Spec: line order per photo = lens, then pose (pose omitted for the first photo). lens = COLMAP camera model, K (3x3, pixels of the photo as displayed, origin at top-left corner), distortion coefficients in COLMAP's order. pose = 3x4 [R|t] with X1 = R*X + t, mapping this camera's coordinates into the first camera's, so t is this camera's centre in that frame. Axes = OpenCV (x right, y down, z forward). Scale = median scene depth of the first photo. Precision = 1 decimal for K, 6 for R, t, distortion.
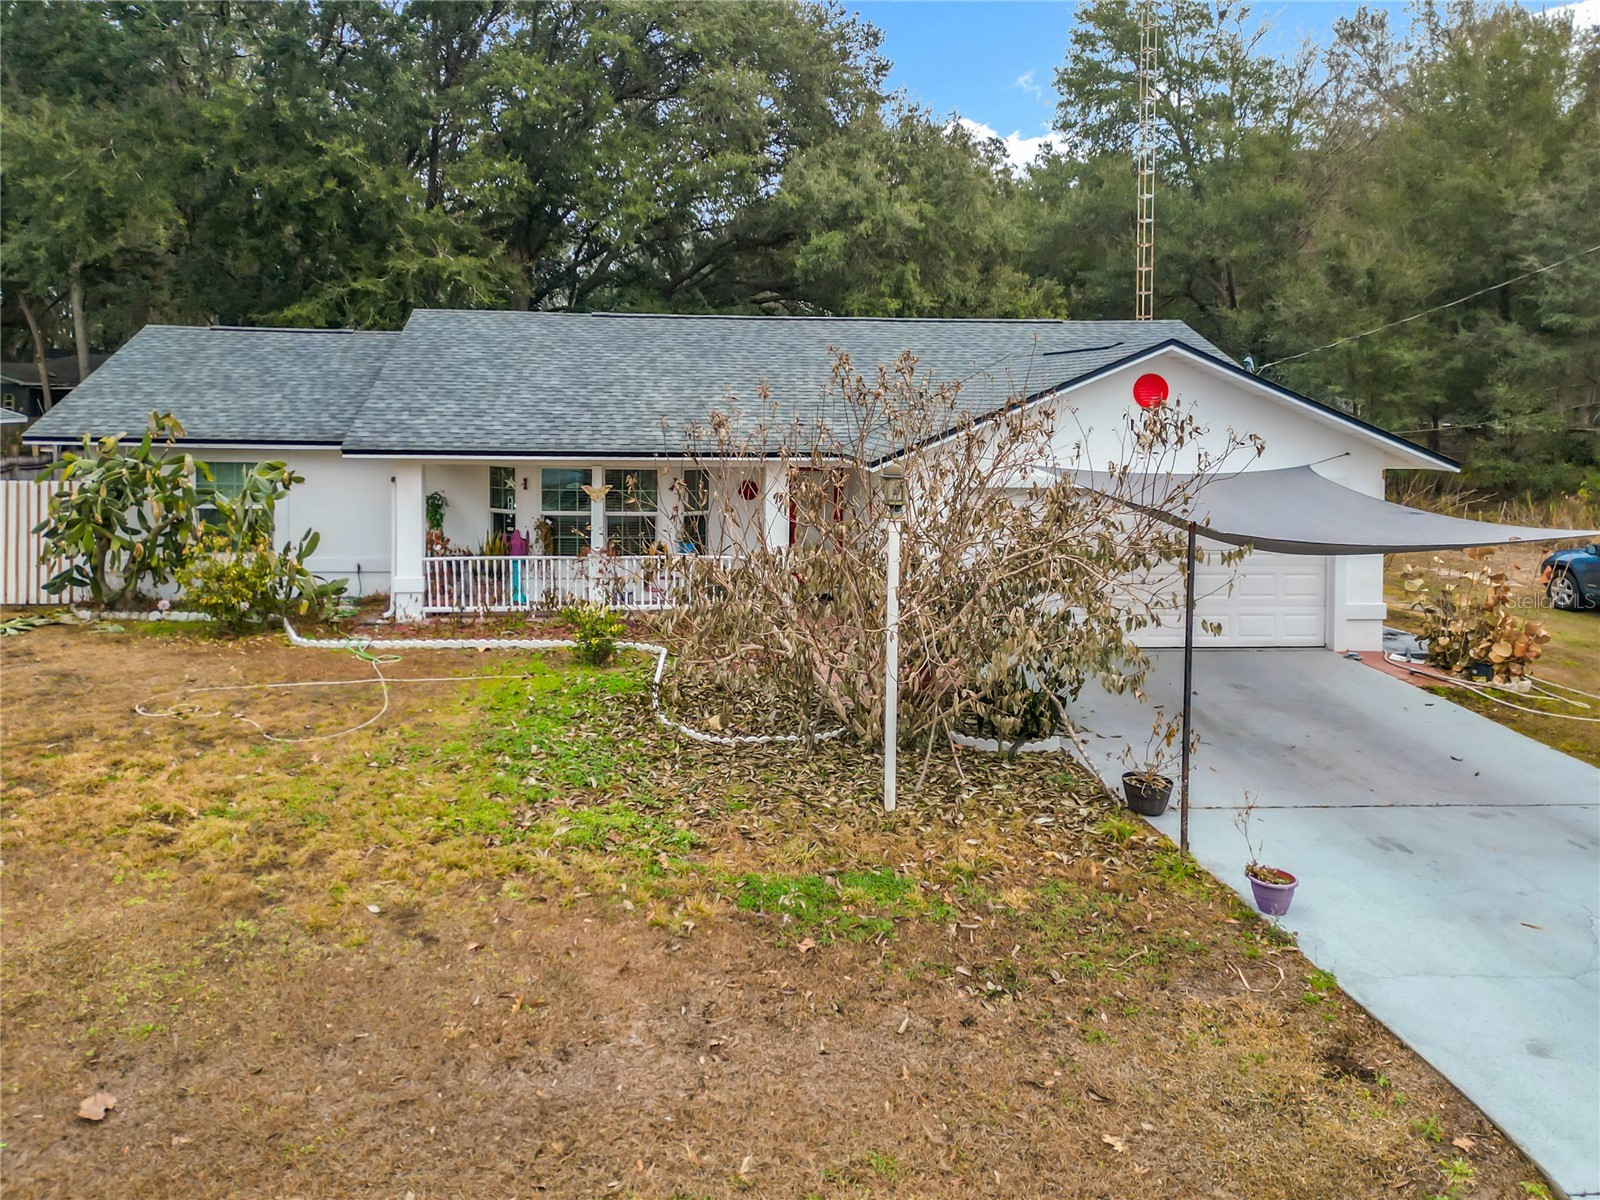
lens RADIAL K [[1145.8, 0, 799.8], [0, 1145.8, 569.6], [0, 0, 1]] dist [0.059770, -0.044477]
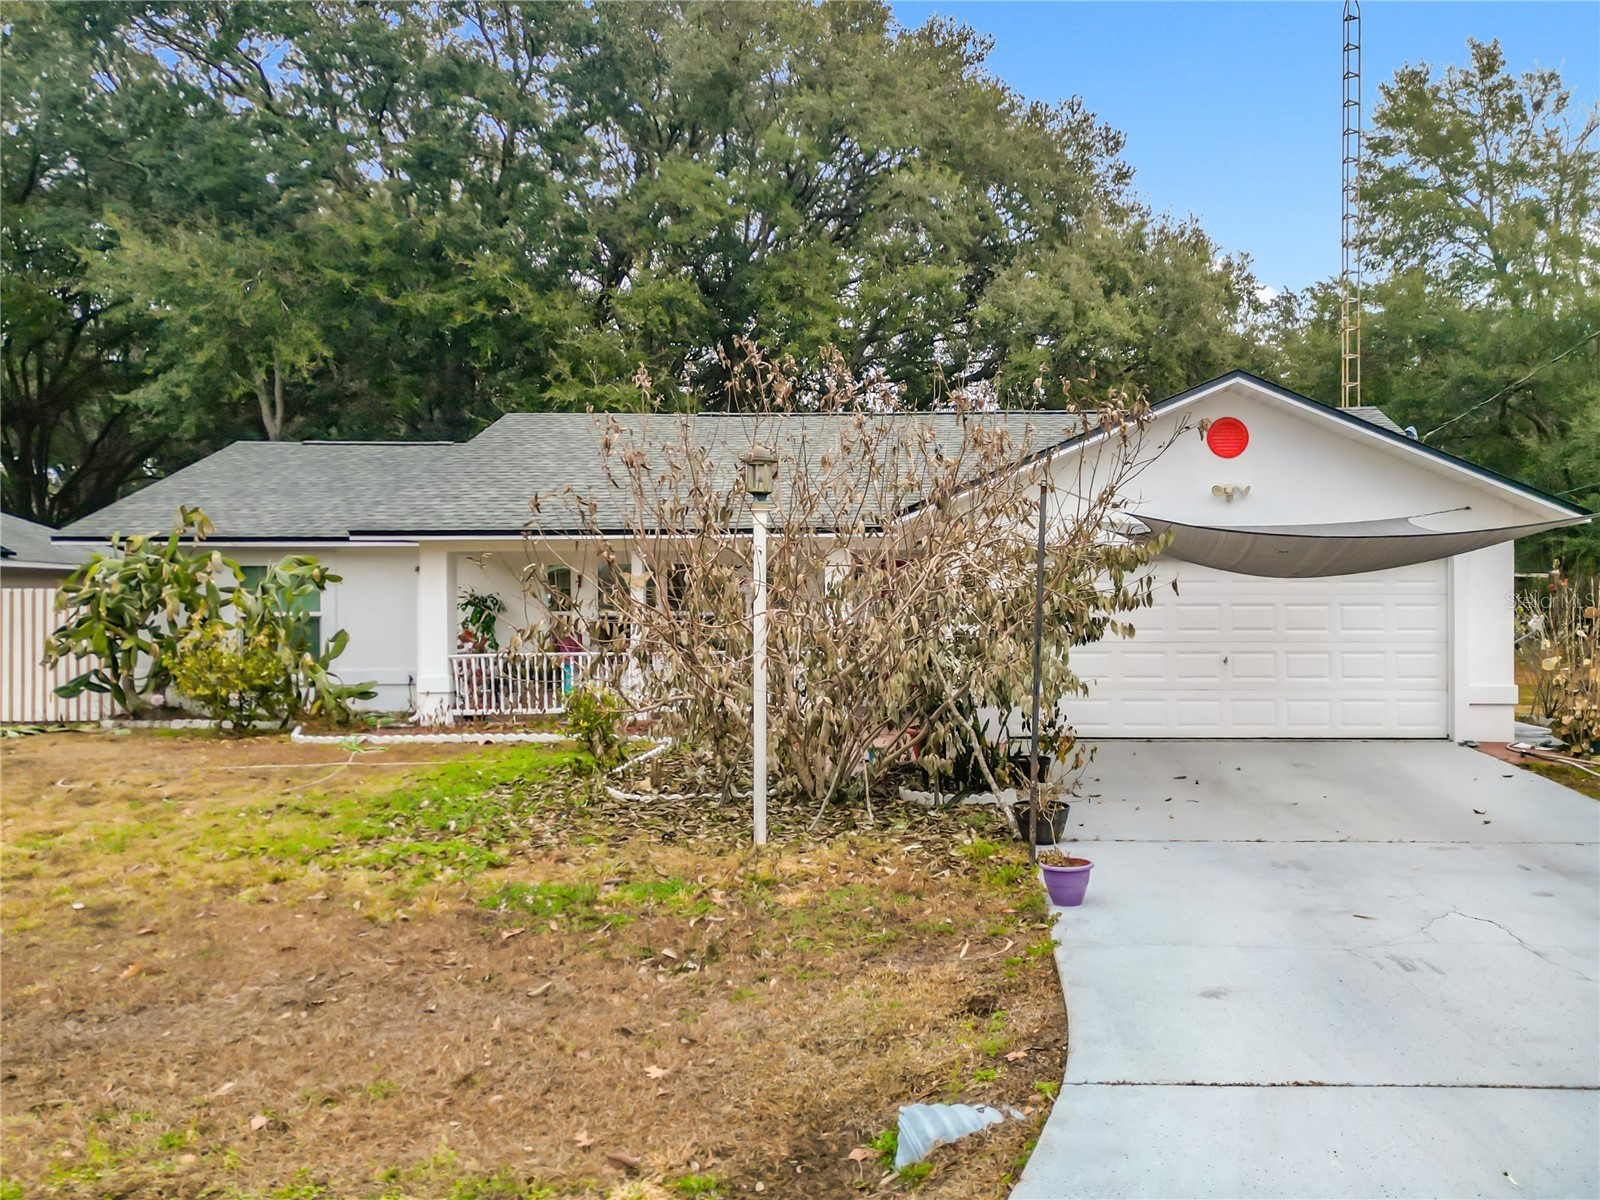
lens RADIAL K [[1282.7, 0, 1106.4], [0, 1282.7, 774.4], [0, 0, 1]] dist [0.037039, -0.008607]
pose [[0.996529, -0.014417, -0.081985, 0.267232], [0.012250, 0.999564, -0.026874, 0.115604], [0.082337, 0.025776, 0.996271, 0.020027]]
